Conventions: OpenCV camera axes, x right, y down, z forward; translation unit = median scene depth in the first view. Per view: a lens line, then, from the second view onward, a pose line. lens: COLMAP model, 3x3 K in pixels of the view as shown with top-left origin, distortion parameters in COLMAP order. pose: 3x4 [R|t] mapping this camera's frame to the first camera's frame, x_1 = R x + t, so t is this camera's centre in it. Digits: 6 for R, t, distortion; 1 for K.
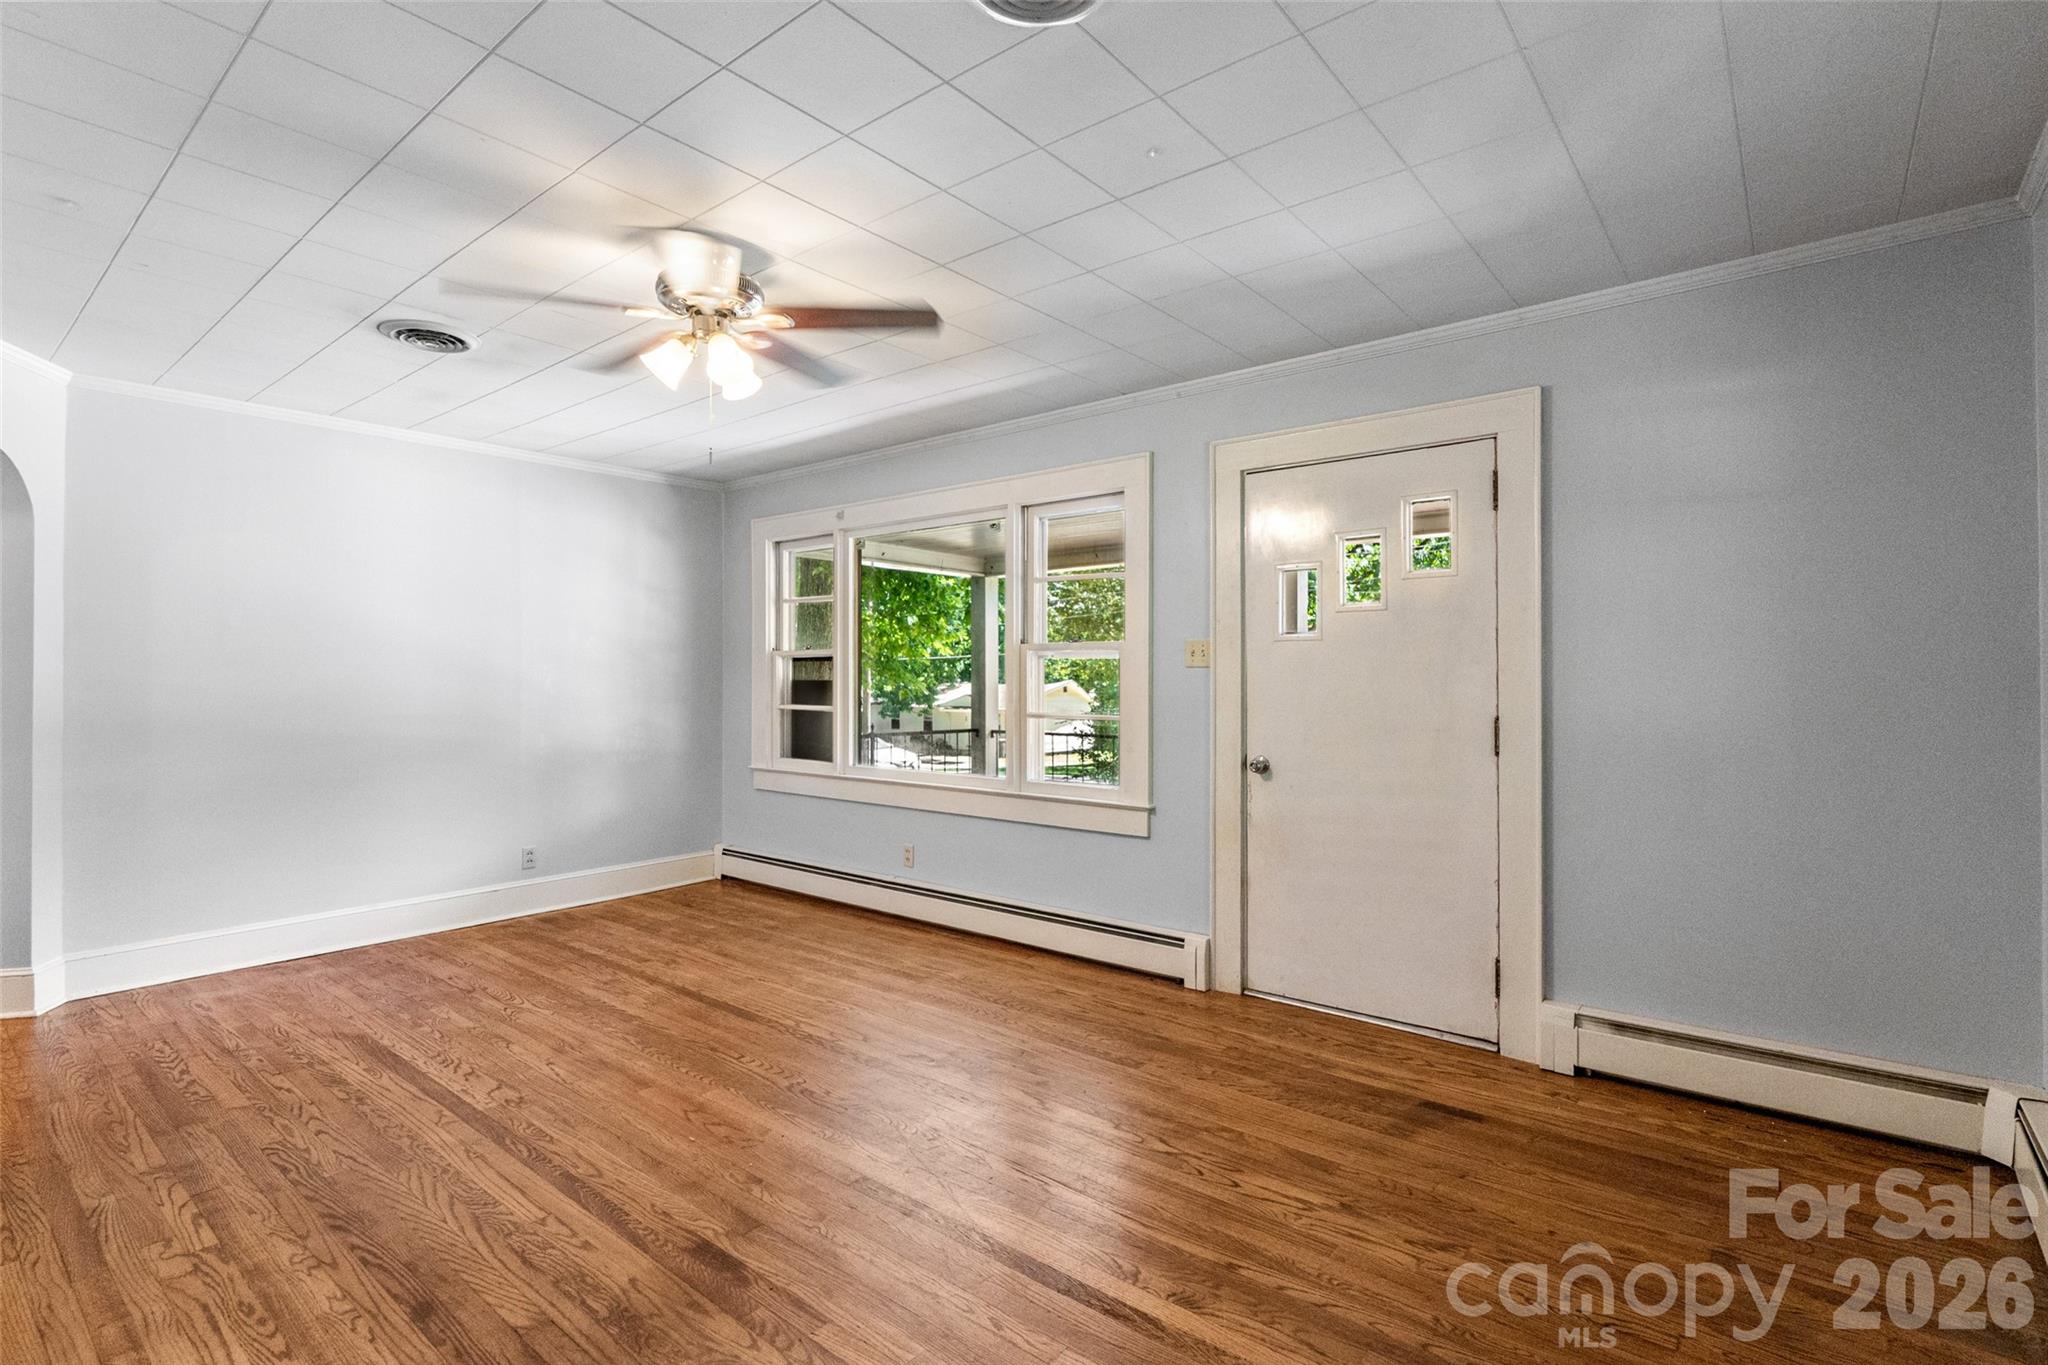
lens RADIAL K [[961.9, 0, 1021.0], [0, 961.9, 668.8], [0, 0, 1]] dist [-0.008313, 0.001417]
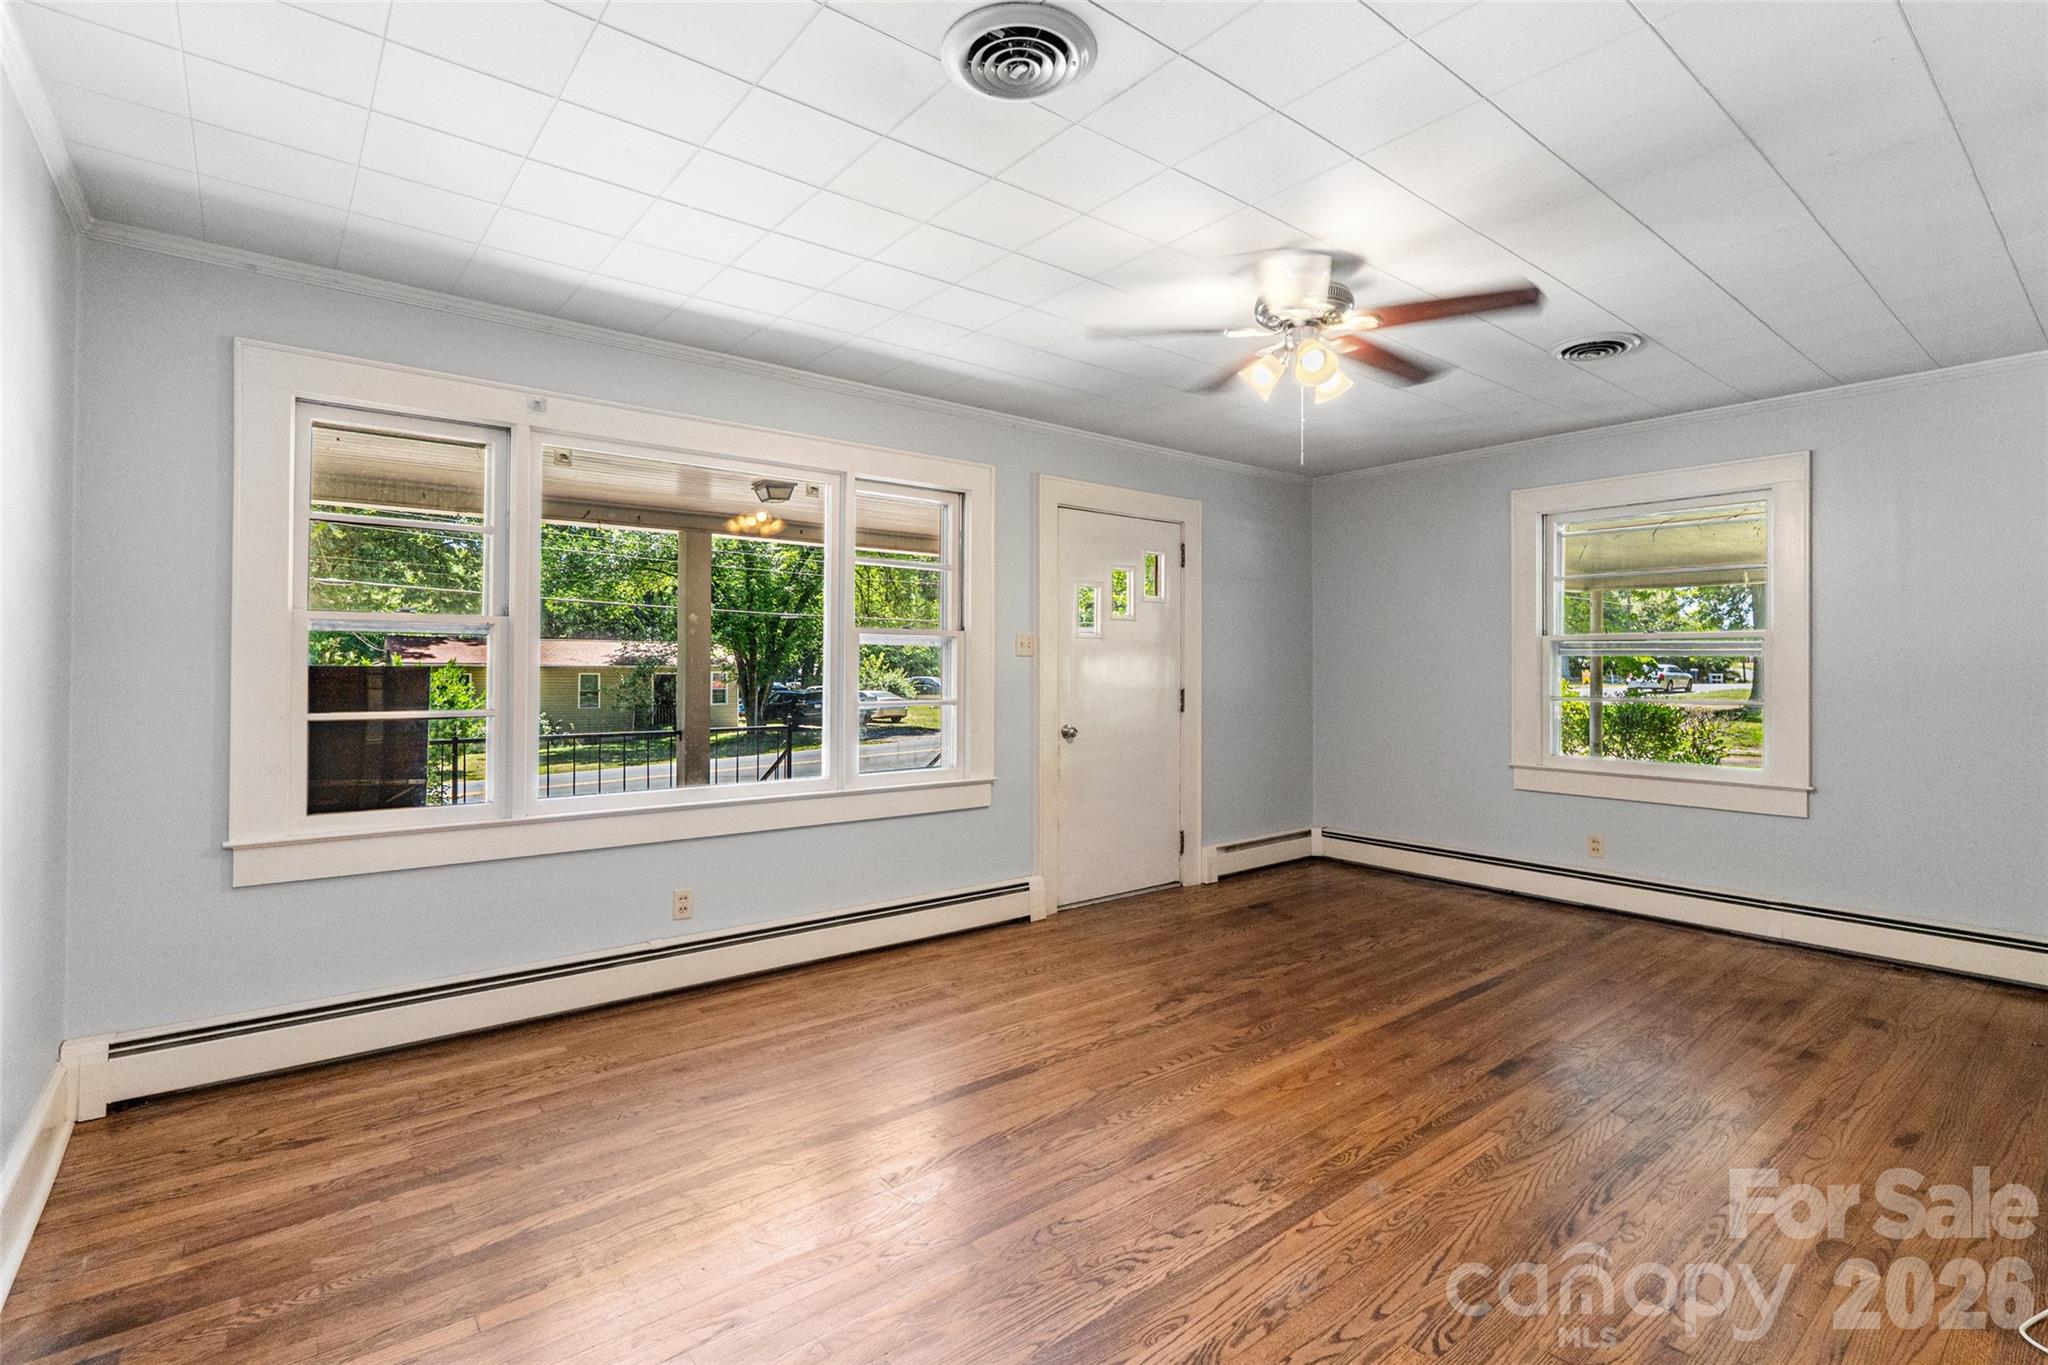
lens RADIAL K [[961.9, 0, 1021.0], [0, 961.9, 668.8], [0, 0, 1]] dist [-0.008313, 0.001417]
pose [[0.202781, -0.001764, 0.979223, -1.119367], [-0.011868, 0.999921, 0.004259, 0.009663], [-0.979152, -0.012485, 0.202744, 0.852878]]
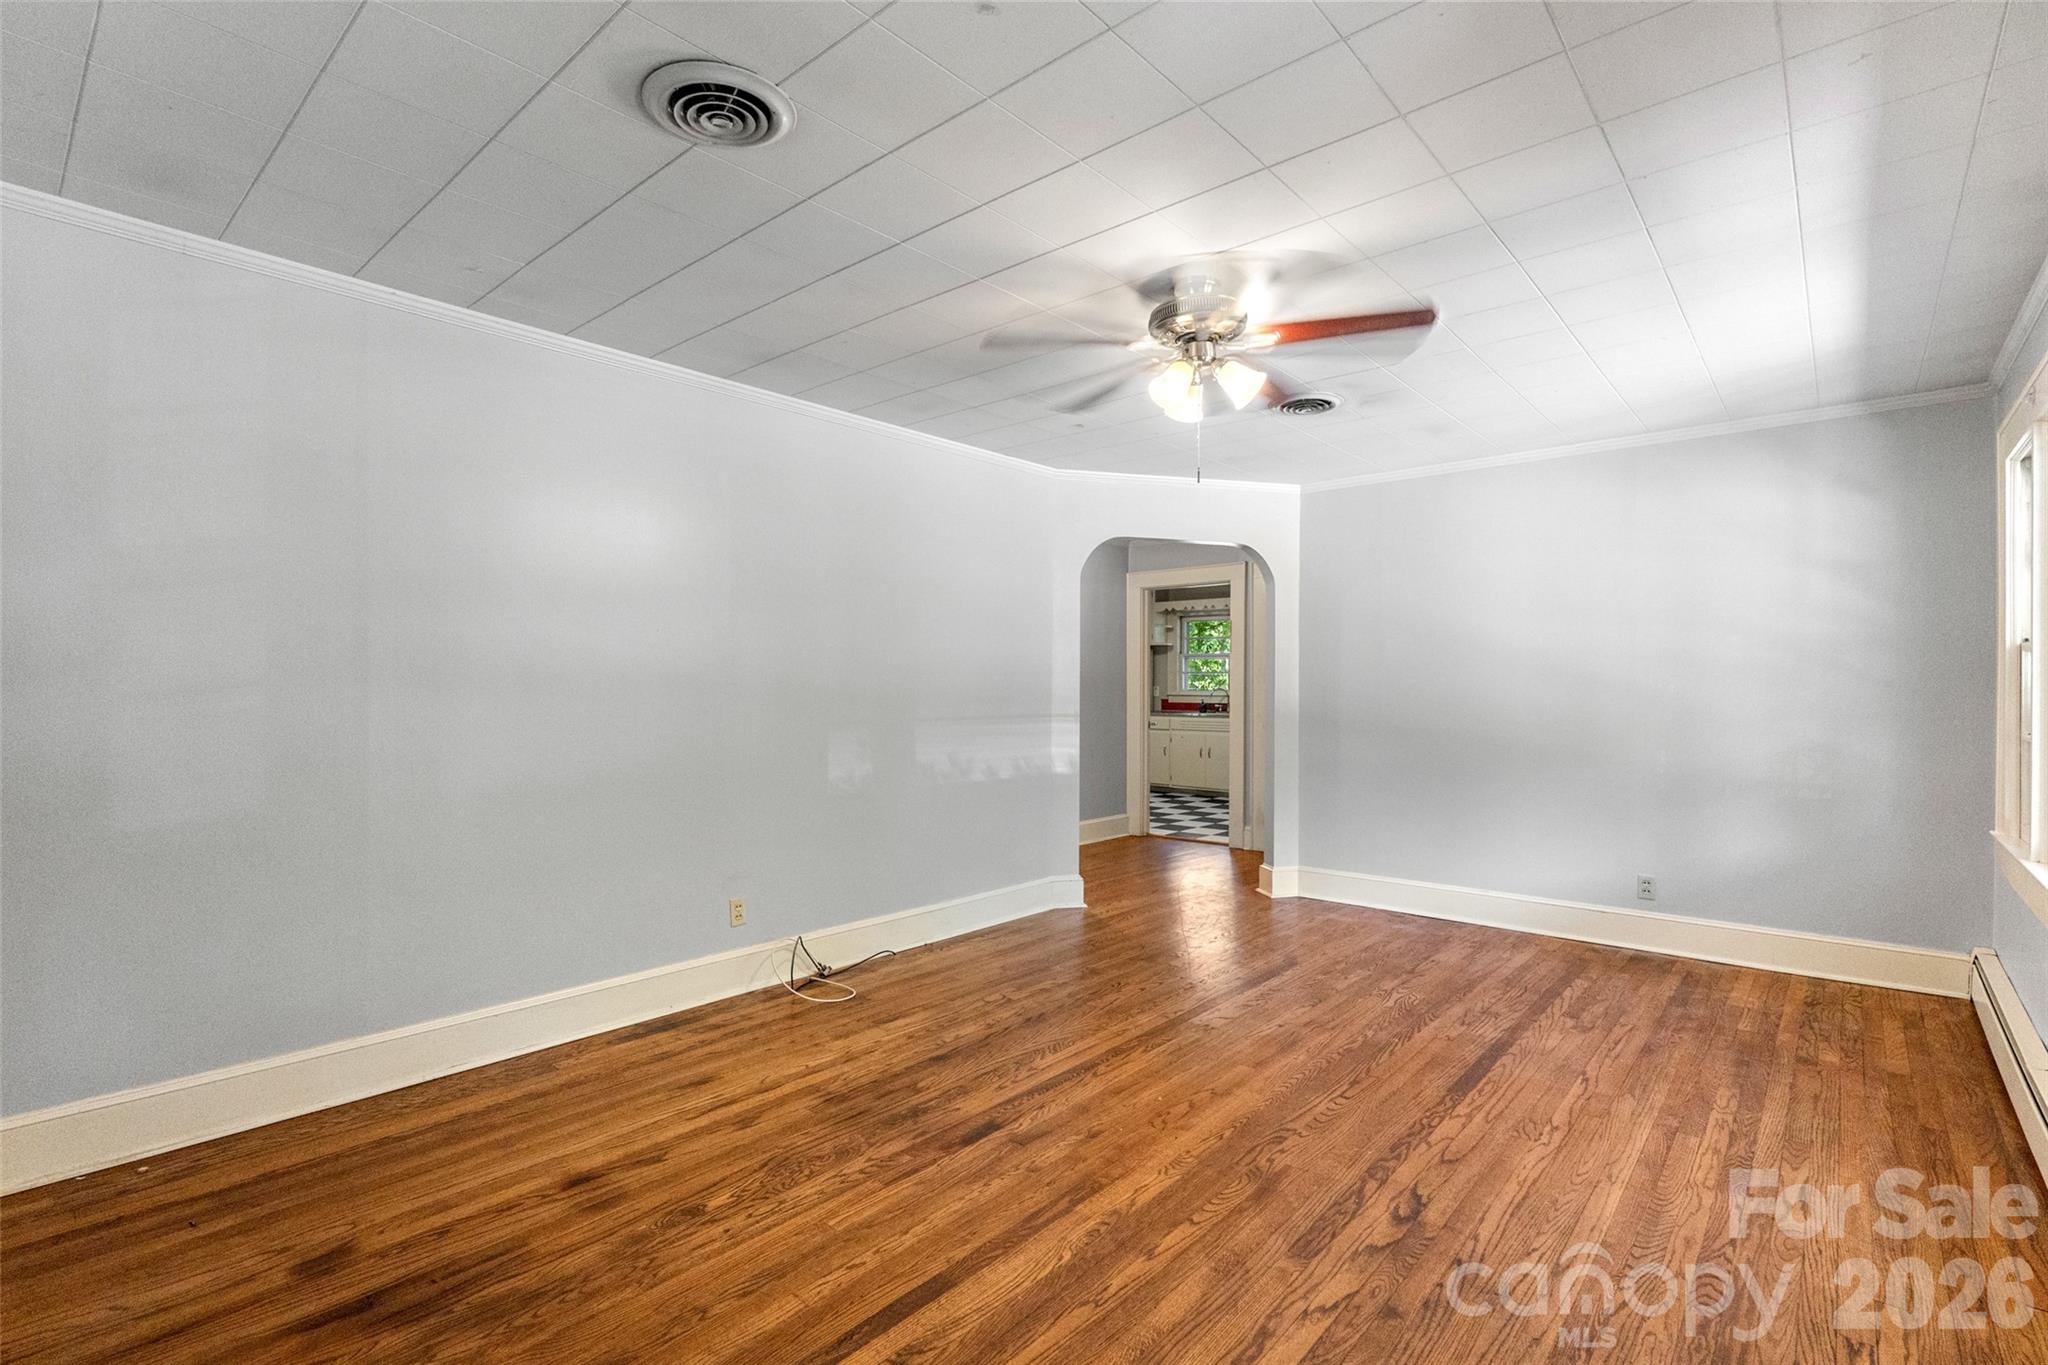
lens RADIAL K [[935.9, 0, 1024.0], [0, 935.9, 682.5], [0, 0, 1]] dist [-0.012117, -0.000086]
pose [[-0.031683, -0.001151, -0.999497, 0.560228], [0.004961, 0.999987, -0.001309, 0.004328], [0.999486, -0.005000, -0.031677, 0.657759]]
